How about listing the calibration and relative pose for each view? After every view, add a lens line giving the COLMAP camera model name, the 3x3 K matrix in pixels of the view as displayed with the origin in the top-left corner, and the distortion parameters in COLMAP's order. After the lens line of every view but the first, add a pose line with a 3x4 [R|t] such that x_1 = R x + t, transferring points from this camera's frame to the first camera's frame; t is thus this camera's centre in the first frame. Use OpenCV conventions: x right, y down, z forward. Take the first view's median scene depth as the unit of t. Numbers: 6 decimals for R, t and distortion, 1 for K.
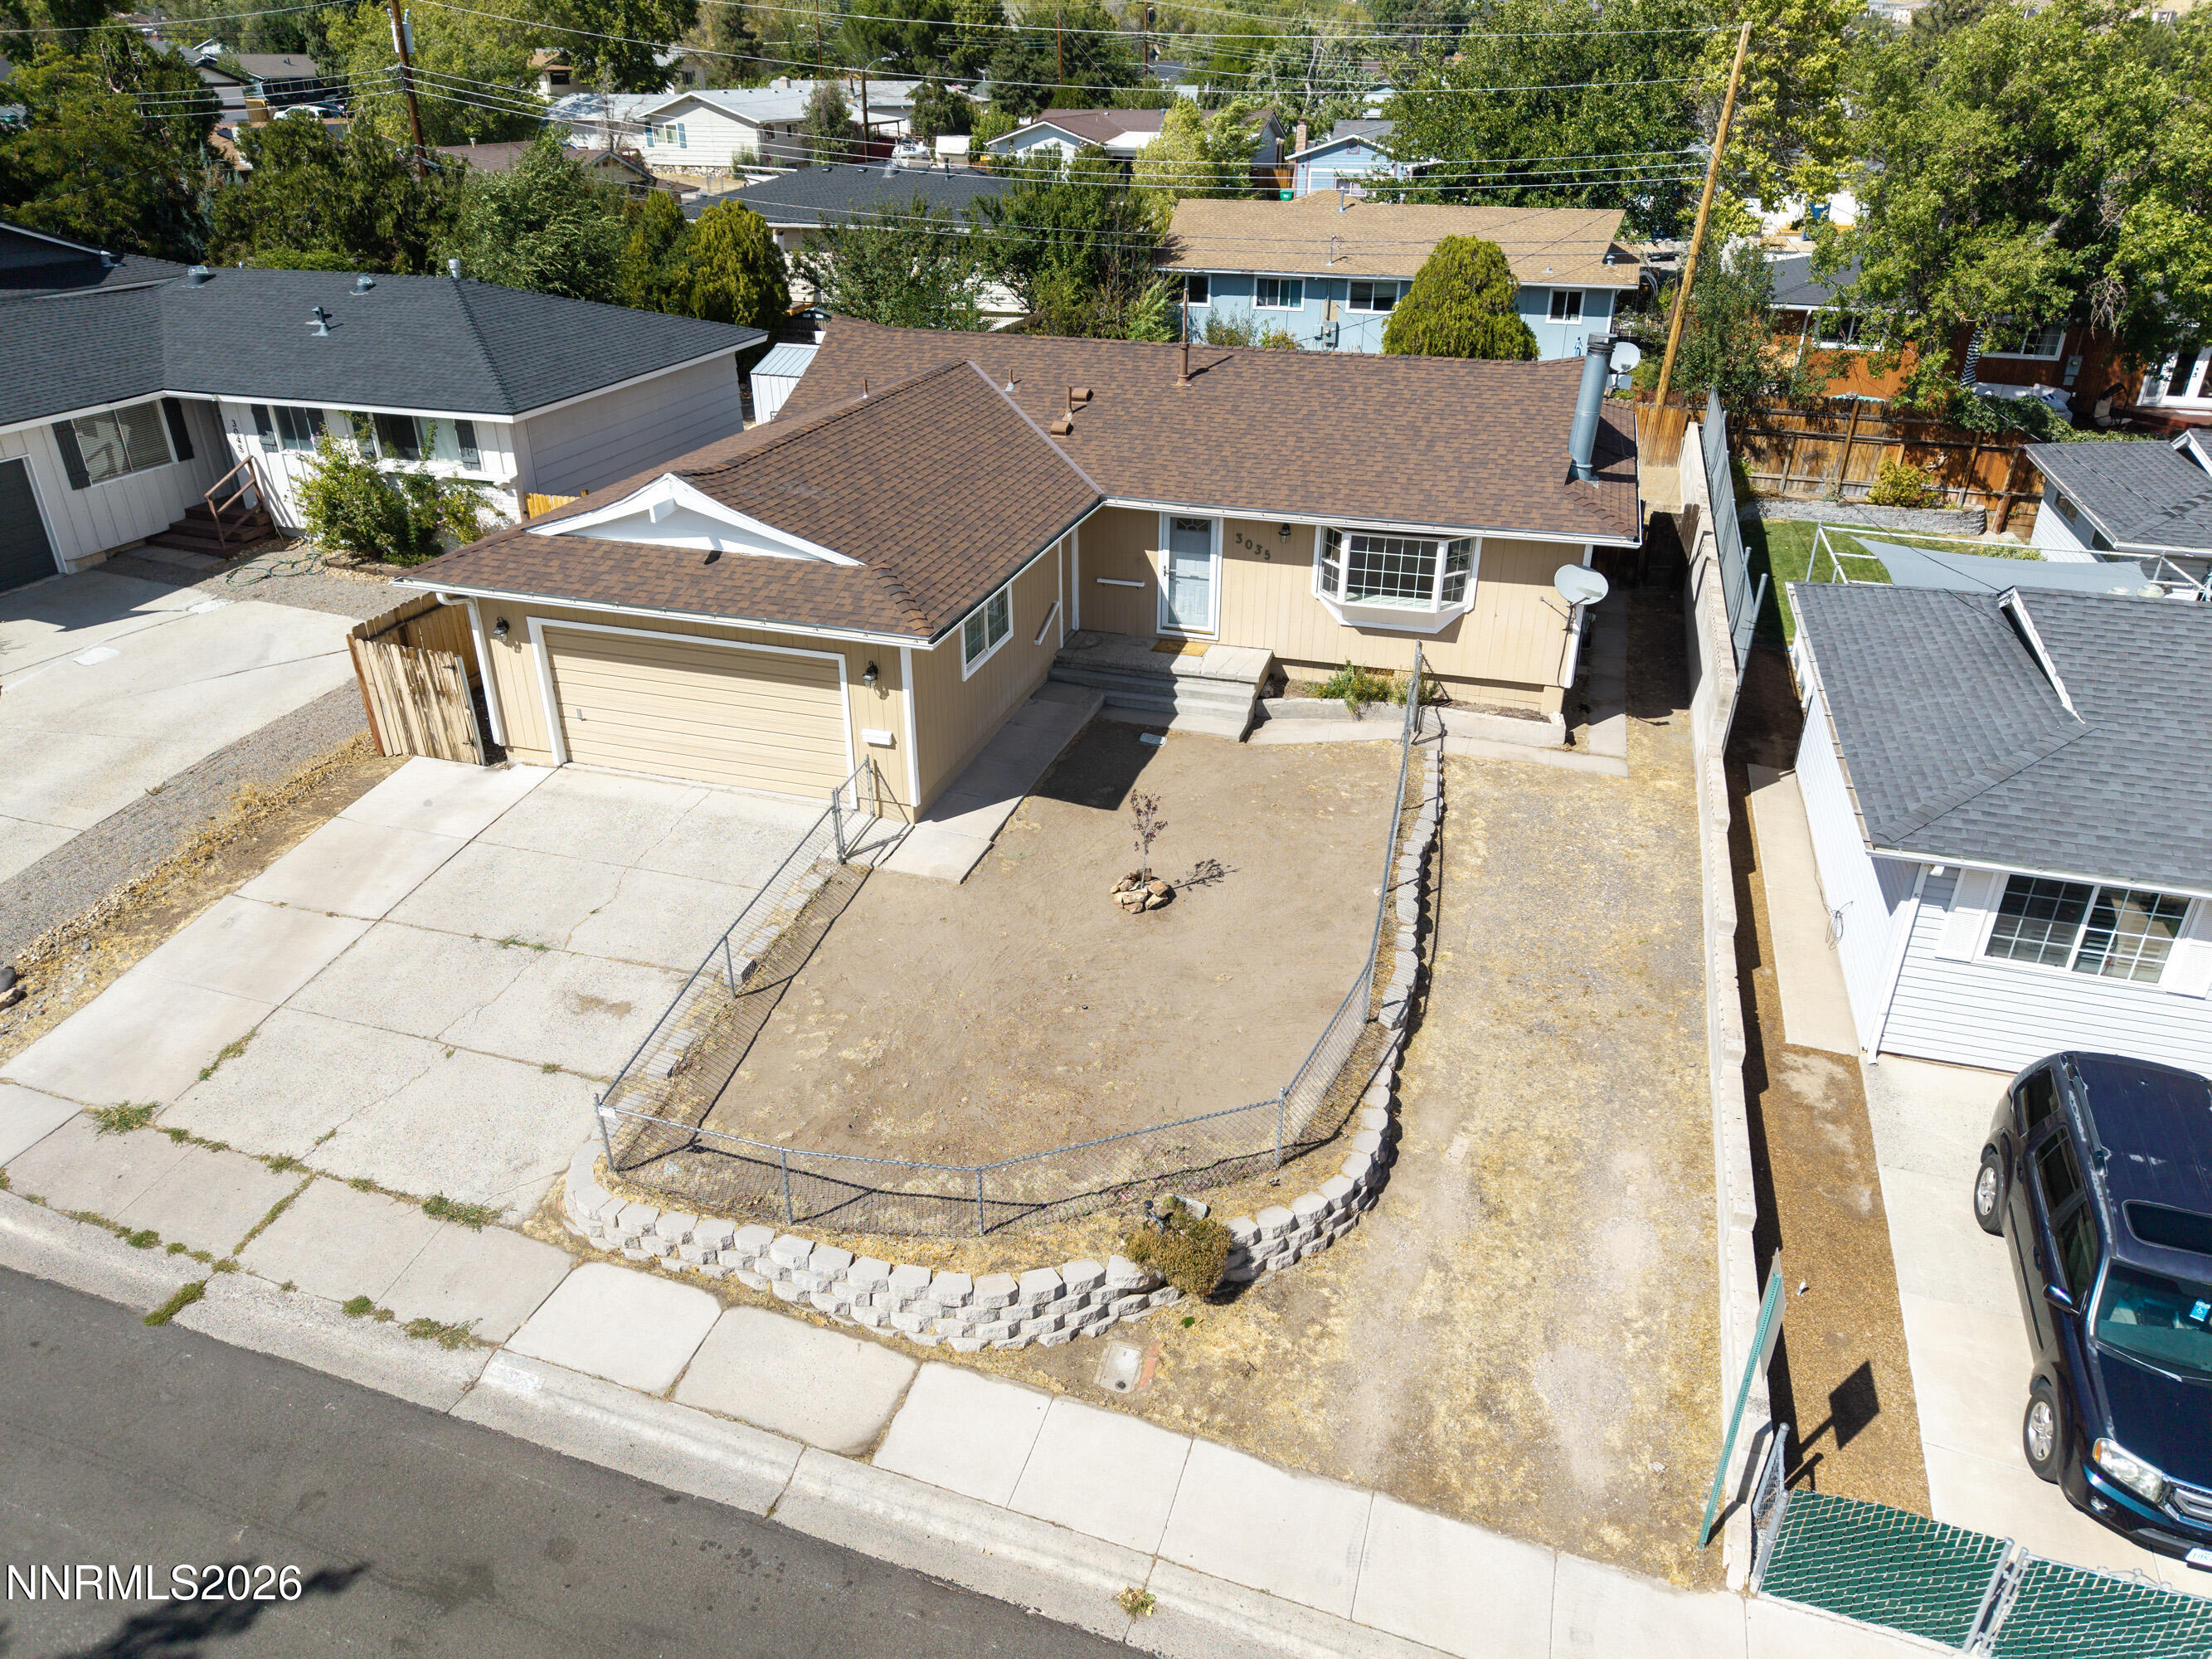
lens RADIAL K [[1486.1, 0, 1100.9], [0, 1486.1, 831.1], [0, 0, 1]] dist [0.027990, -0.027527]
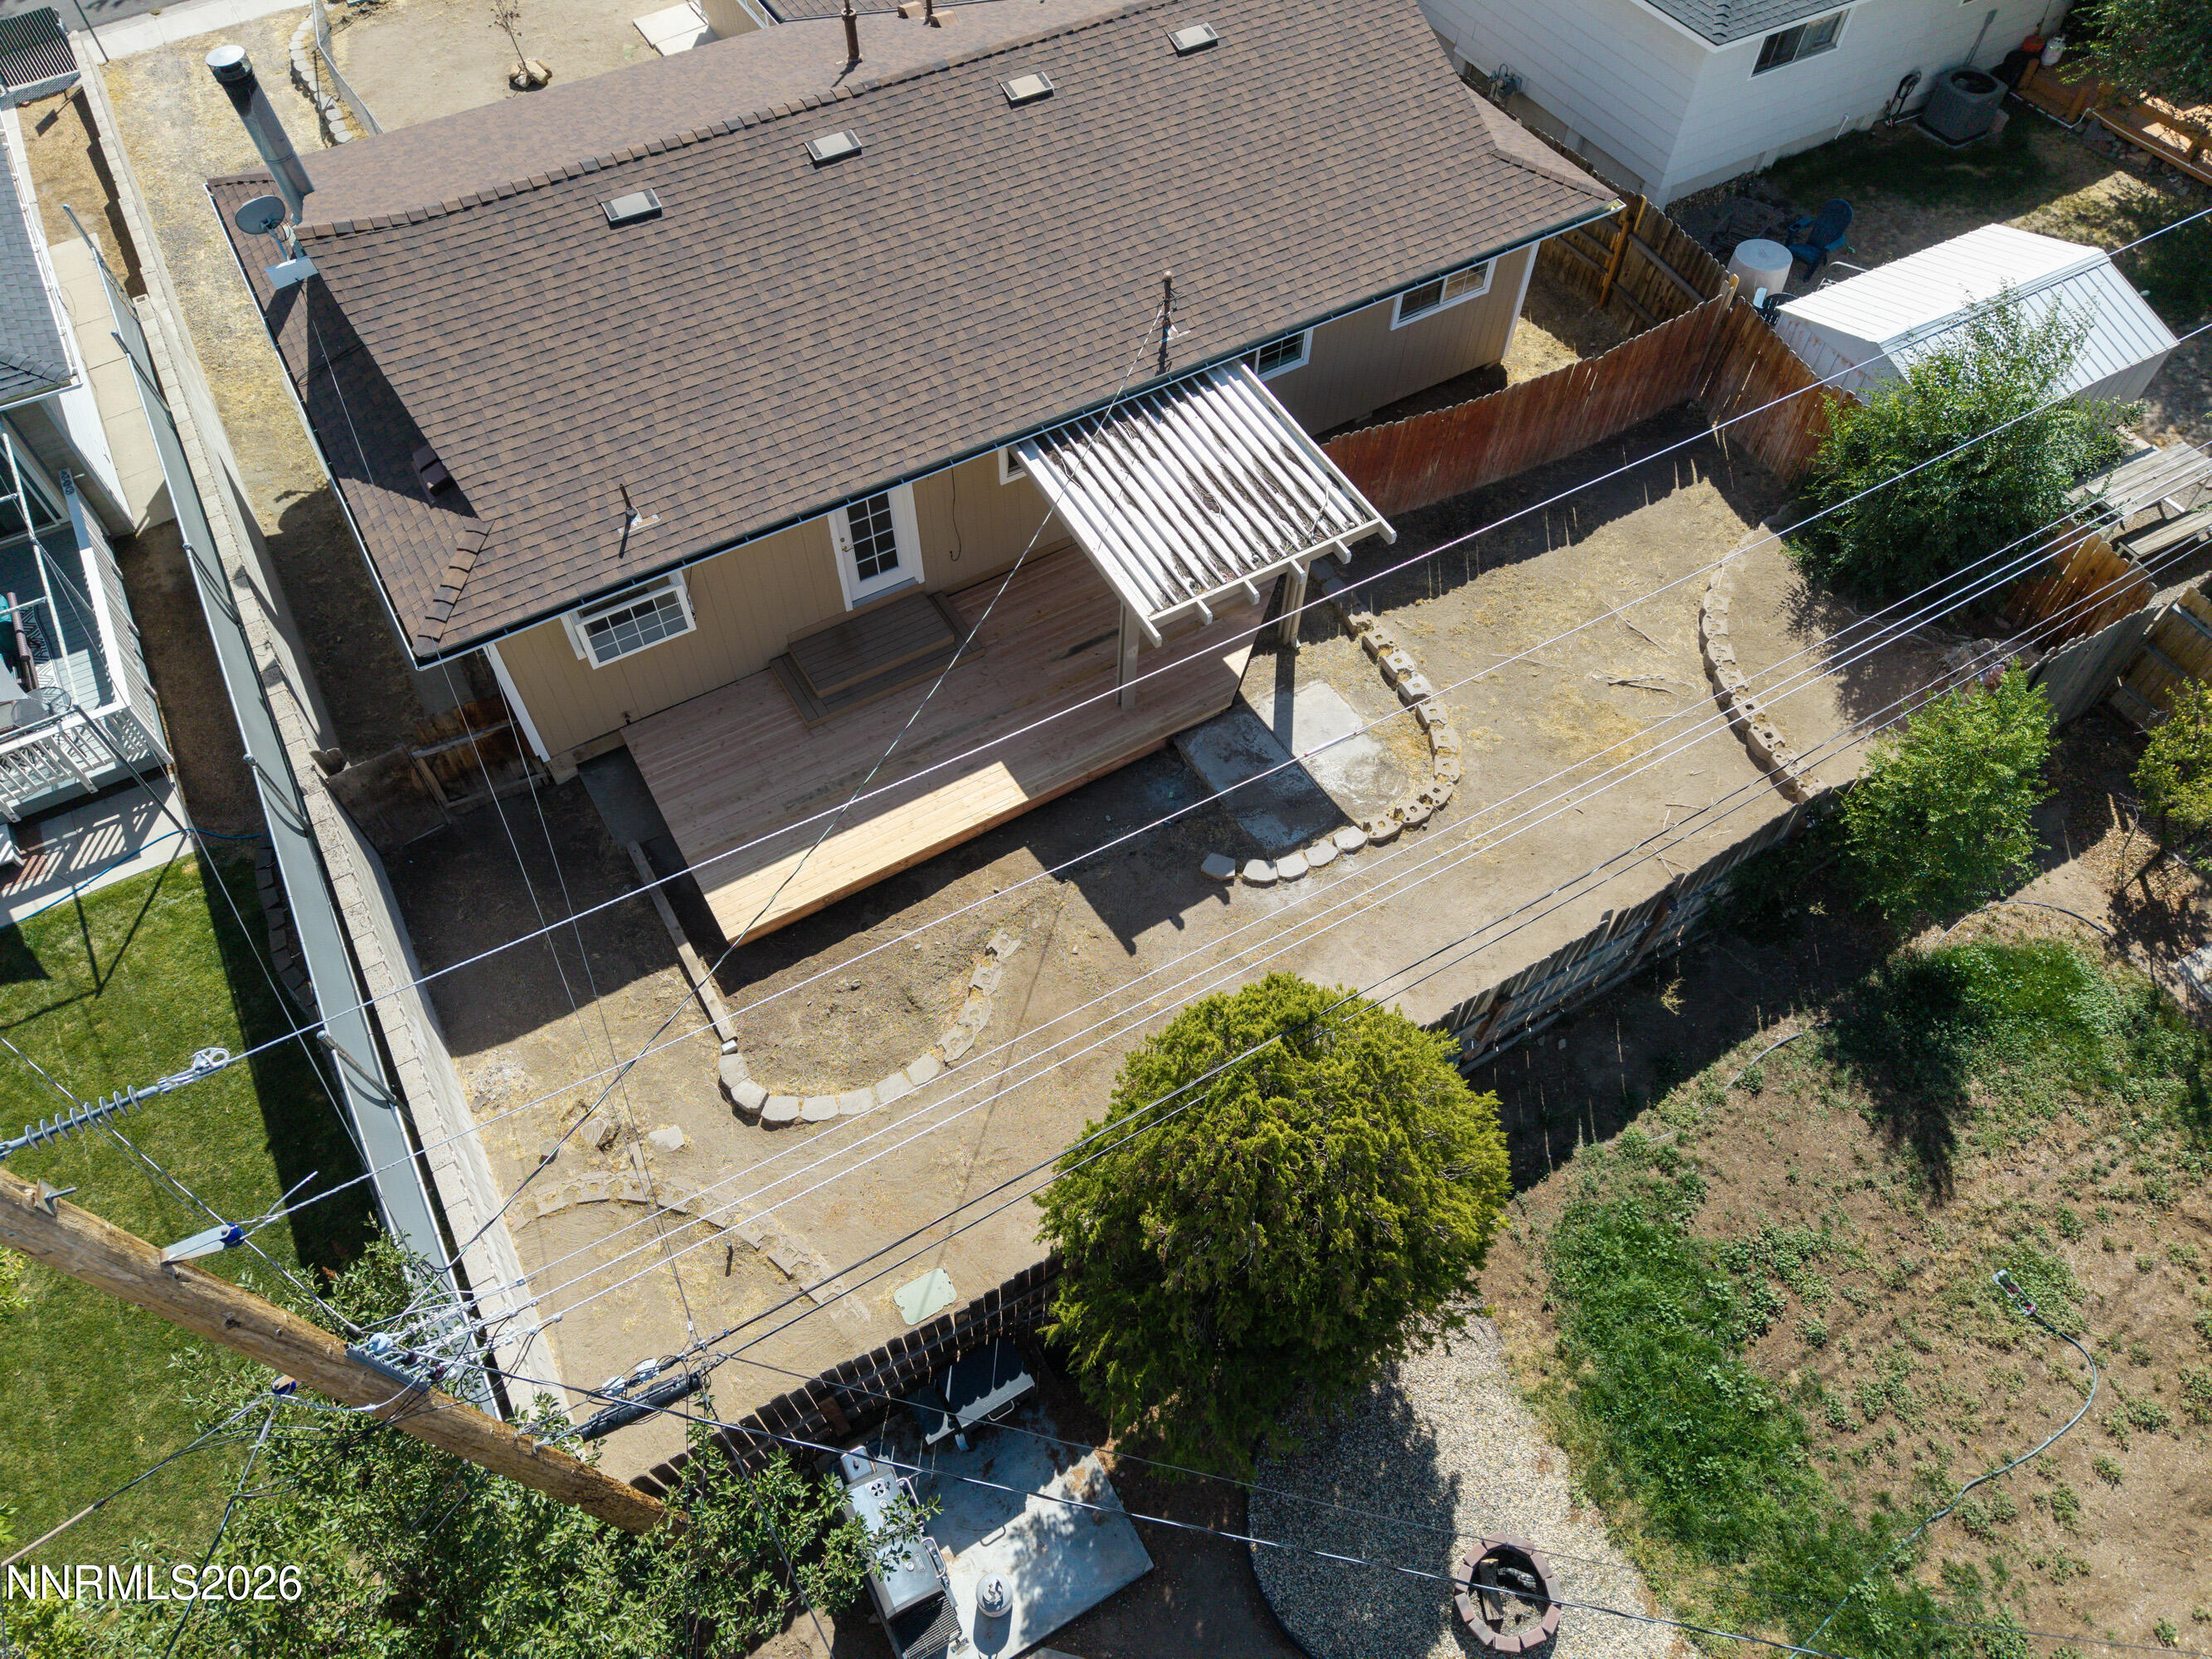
lens RADIAL K [[1486.1, 0, 1103.5], [0, 1486.1, 833.2], [0, 0, 1]] dist [0.027990, -0.027527]
pose [[-0.669979, 0.599818, -0.437431, 0.638095], [-0.350500, 0.263848, 0.898629, -1.103573], [0.654429, 0.755382, 0.033464, 1.649818]]
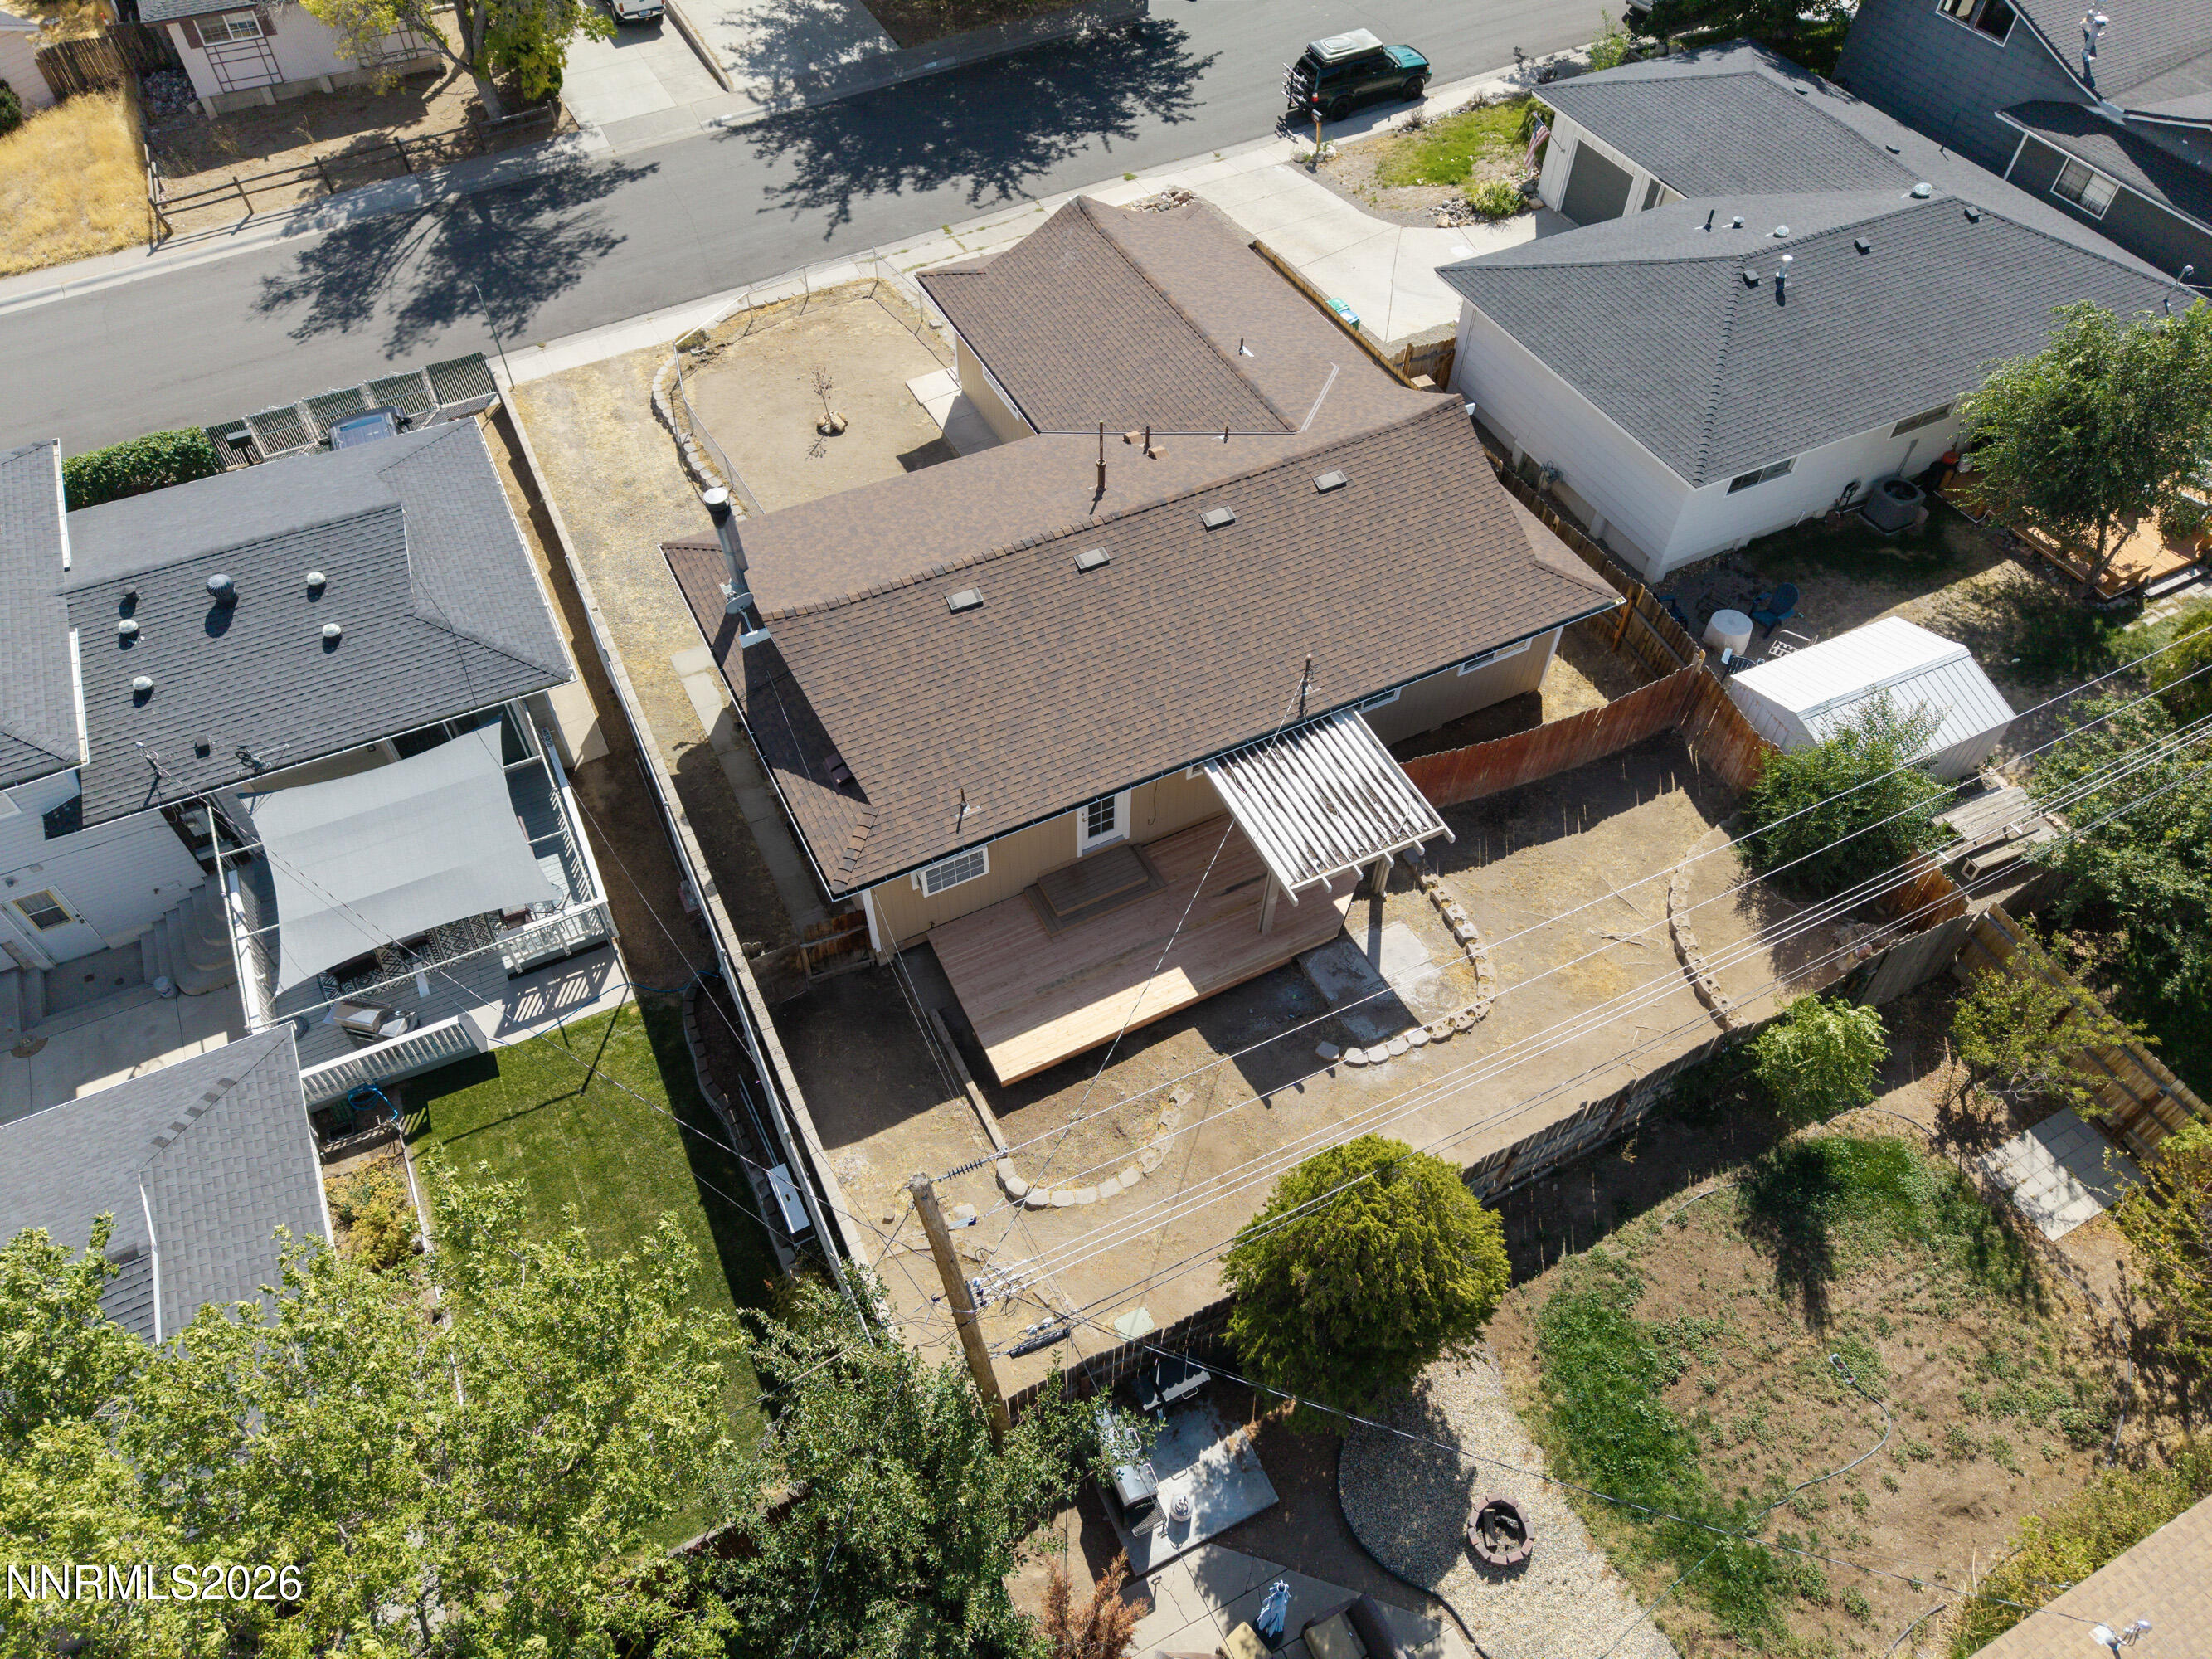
lens RADIAL K [[1486.1, 0, 1099.1], [0, 1486.1, 830.3], [0, 0, 1]] dist [0.027990, -0.027527]
pose [[-0.719384, 0.526366, -0.453240, 0.833068], [-0.327505, 0.318398, 0.889586, -1.452788], [0.612558, 0.788392, -0.056663, 1.547882]]
